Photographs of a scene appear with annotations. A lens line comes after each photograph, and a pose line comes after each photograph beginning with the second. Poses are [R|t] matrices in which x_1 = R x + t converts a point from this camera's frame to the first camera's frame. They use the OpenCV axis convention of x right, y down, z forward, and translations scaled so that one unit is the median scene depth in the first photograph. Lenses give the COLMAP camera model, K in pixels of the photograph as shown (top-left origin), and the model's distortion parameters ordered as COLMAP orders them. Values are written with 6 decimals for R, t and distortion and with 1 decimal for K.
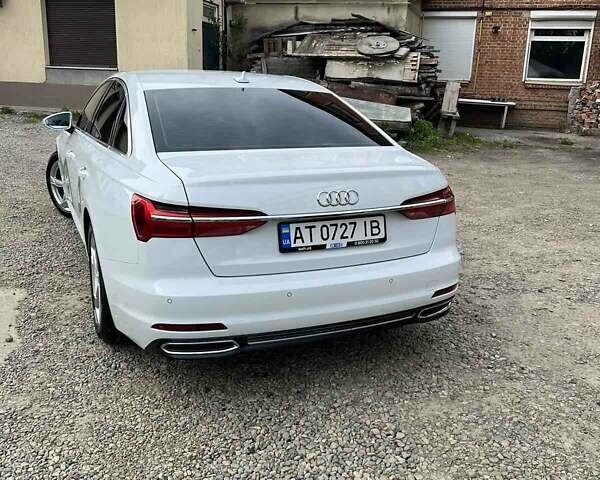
lens RADIAL K [[571.7, 0, 300.0], [0, 571.7, 240.0], [0, 0, 1]] dist [0.039528, -0.048441]
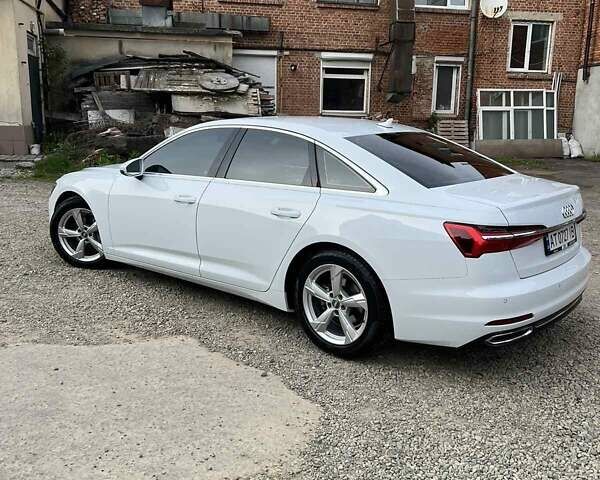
lens RADIAL K [[571.7, 0, 300.0], [0, 571.7, 240.0], [0, 0, 1]] dist [0.039528, -0.048441]
pose [[0.911862, -0.099413, 0.398277, -0.163042], [0.118581, 0.992661, -0.023718, -0.007580], [-0.392997, 0.068855, 0.916958, -0.001496]]
